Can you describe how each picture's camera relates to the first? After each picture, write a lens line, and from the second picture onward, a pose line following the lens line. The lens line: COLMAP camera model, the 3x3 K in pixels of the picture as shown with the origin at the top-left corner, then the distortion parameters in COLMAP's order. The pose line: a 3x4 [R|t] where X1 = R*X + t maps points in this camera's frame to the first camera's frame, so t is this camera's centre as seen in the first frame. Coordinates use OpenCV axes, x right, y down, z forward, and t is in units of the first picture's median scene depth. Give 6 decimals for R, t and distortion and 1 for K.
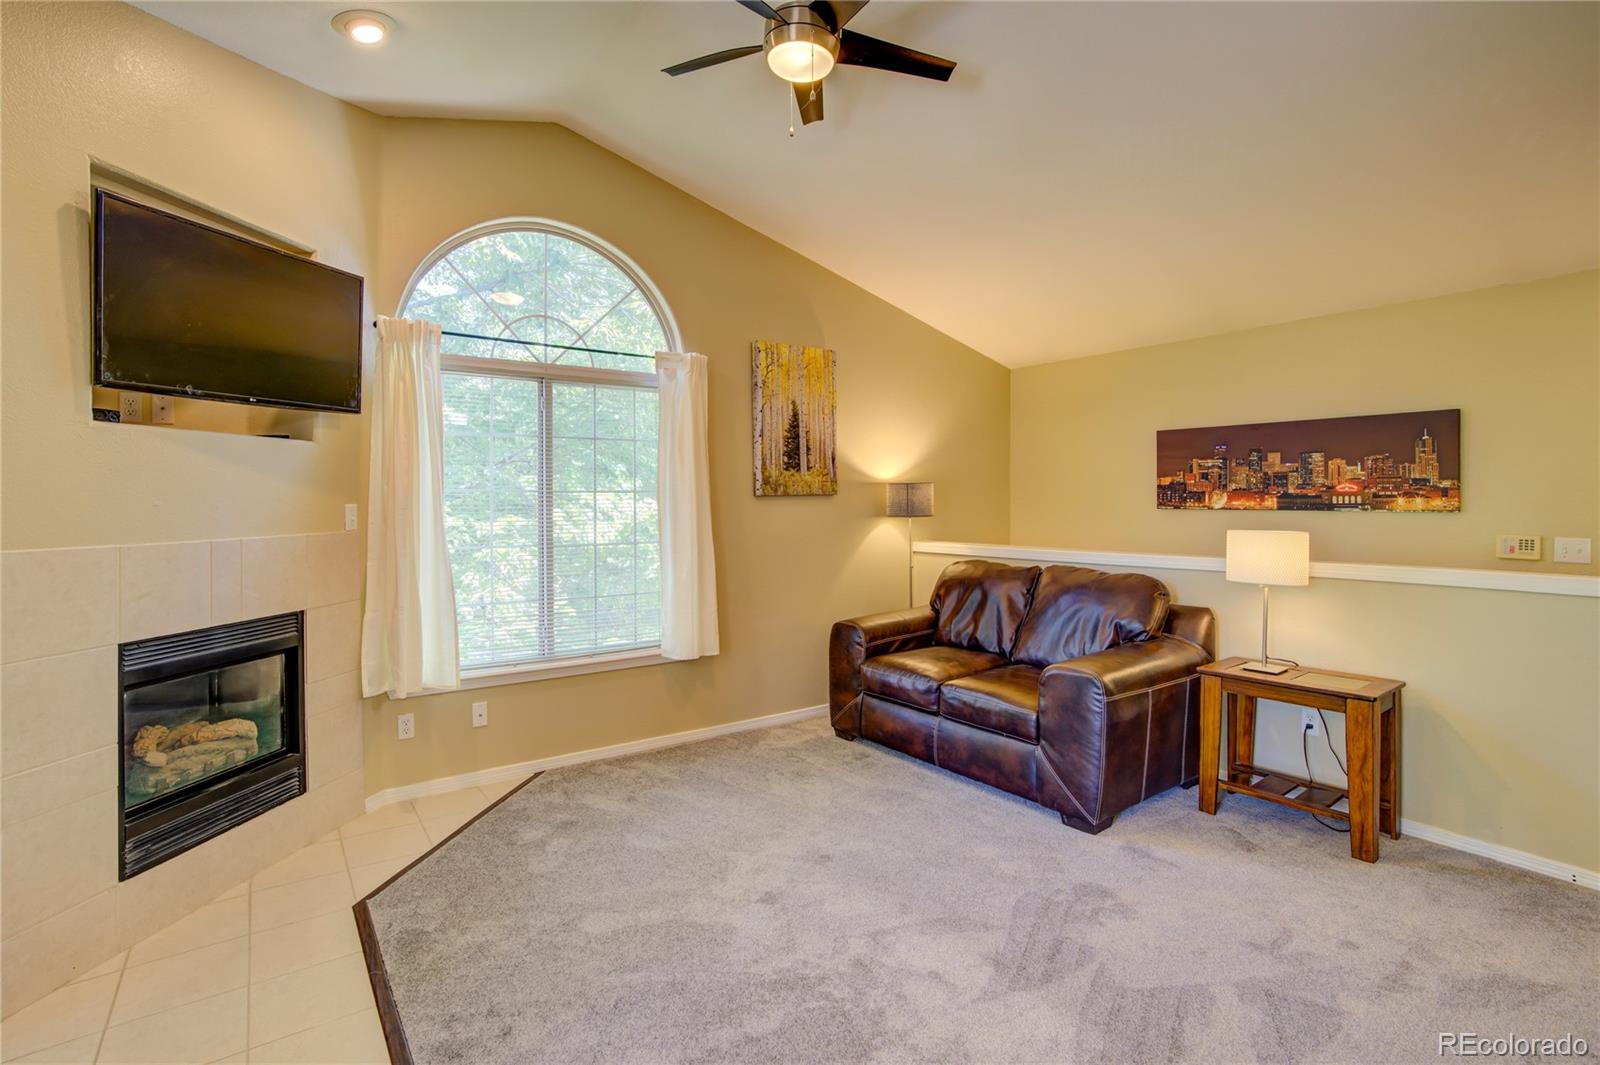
lens RADIAL K [[754.2, 0, 793.3], [0, 754.2, 512.4], [0, 0, 1]] dist [0.000670, 0.000750]
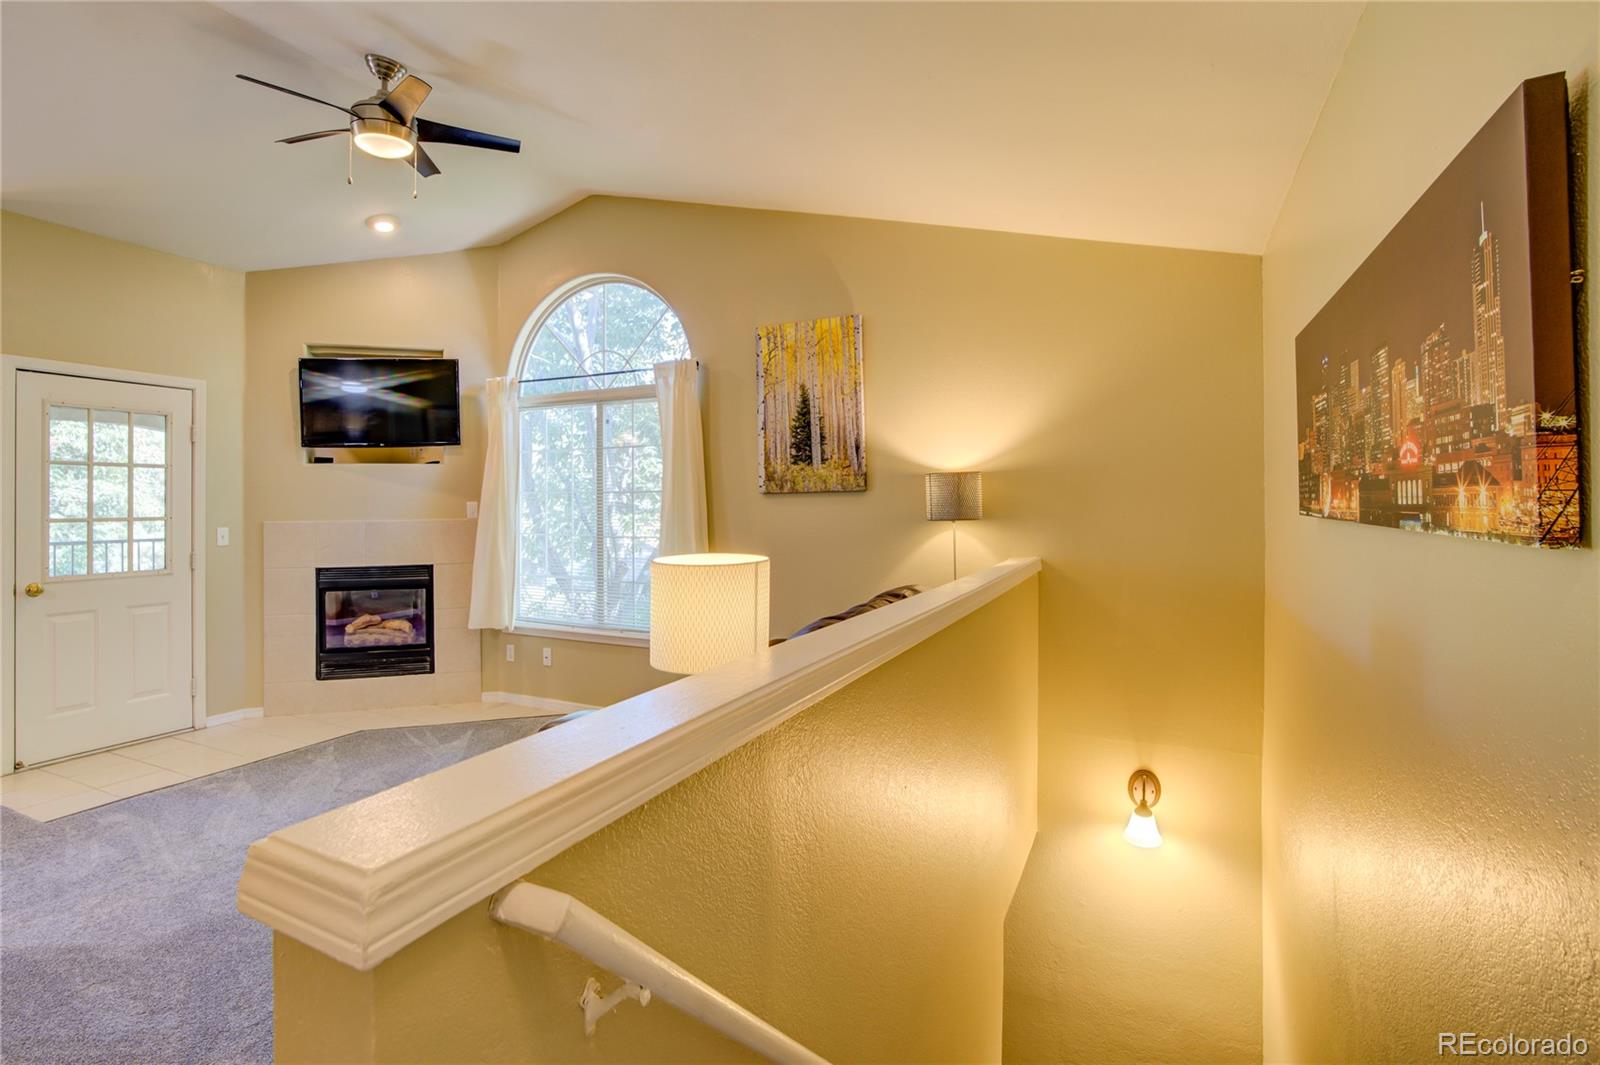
lens RADIAL K [[762.5, 0, 757.1], [0, 762.5, 493.5], [0, 0, 1]] dist [-0.015115, 0.000058]
pose [[0.461329, -0.007570, -0.887197, 0.906961], [-0.011420, 0.999830, -0.014469, -0.009536], [0.887156, 0.016807, 0.461164, 0.650518]]
